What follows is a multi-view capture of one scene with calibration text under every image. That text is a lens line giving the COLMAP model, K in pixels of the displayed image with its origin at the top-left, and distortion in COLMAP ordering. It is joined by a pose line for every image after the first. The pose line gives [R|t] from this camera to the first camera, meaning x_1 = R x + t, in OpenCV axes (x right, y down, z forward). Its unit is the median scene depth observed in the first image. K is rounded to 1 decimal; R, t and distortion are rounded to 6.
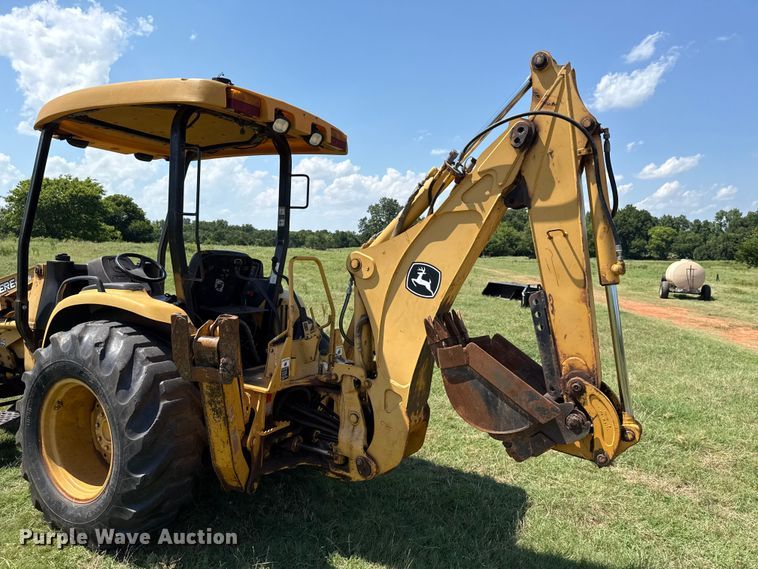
lens RADIAL K [[534.4, 0, 387.2], [0, 534.4, 287.0], [0, 0, 1]] dist [0.091318, -0.138739]
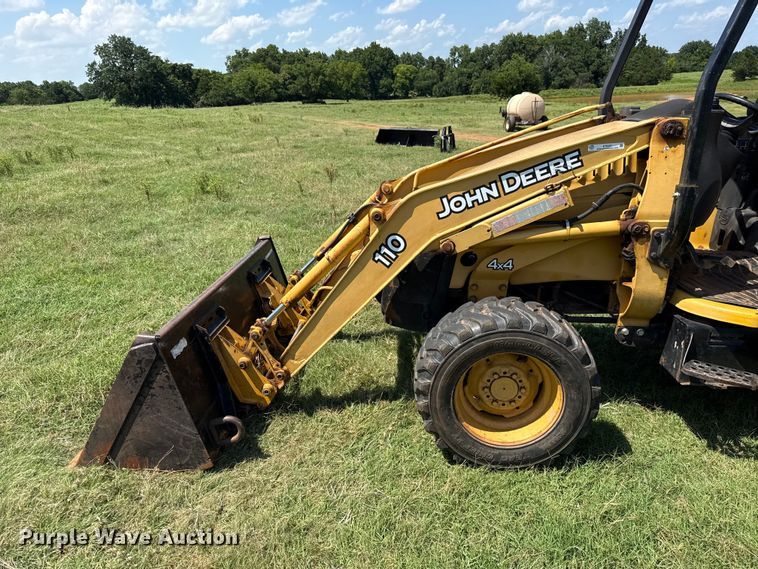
lens RADIAL K [[539.3, 0, 380.4], [0, 539.3, 284.2], [0, 0, 1]] dist [0.041969, -0.052451]
pose [[0.894436, -0.194421, 0.402721, -1.532753], [0.082270, 0.956716, 0.279154, -0.079225], [-0.439563, -0.216553, 0.871716, 0.760742]]
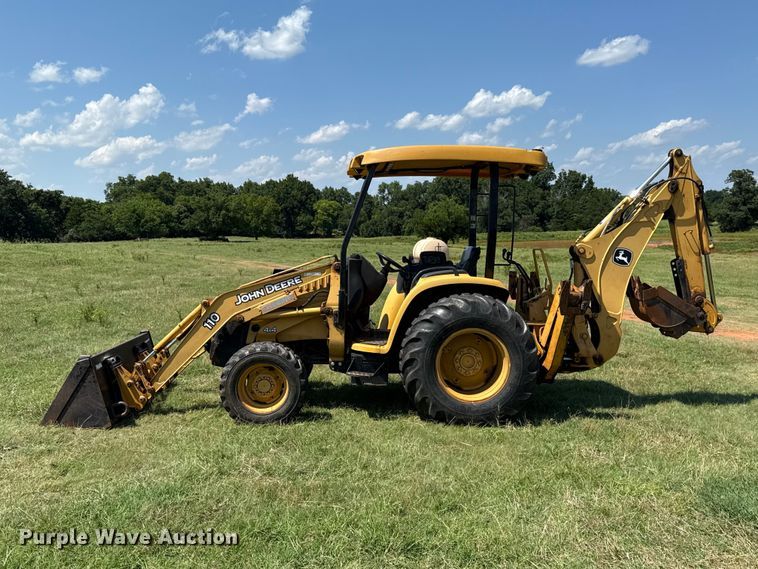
lens RADIAL K [[692.3, 0, 379.0], [0, 692.3, 284.5], [0, 0, 1]] dist [0.276308, -0.618709]
pose [[0.841266, -0.070054, 0.536064, -1.902465], [0.064064, 0.997500, 0.029817, -0.043395], [-0.536813, 0.009259, 0.843651, -0.634330]]
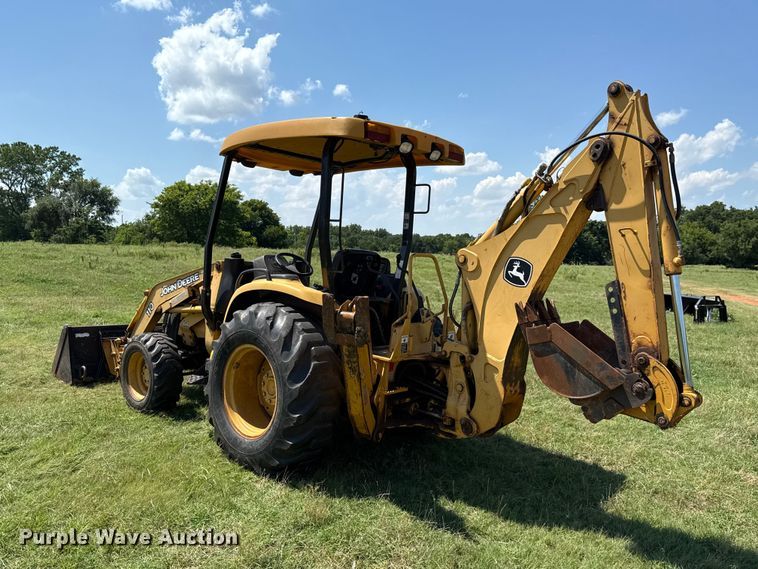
lens RADIAL K [[615.6, 0, 379.0], [0, 615.6, 284.5], [0, 0, 1]] dist [0.145643, -0.279559]
pose [[0.967407, 0.013816, -0.252851, 0.110115], [-0.020030, 0.999557, -0.022018, 0.048379], [0.252434, 0.026365, 0.967255, -0.390857]]
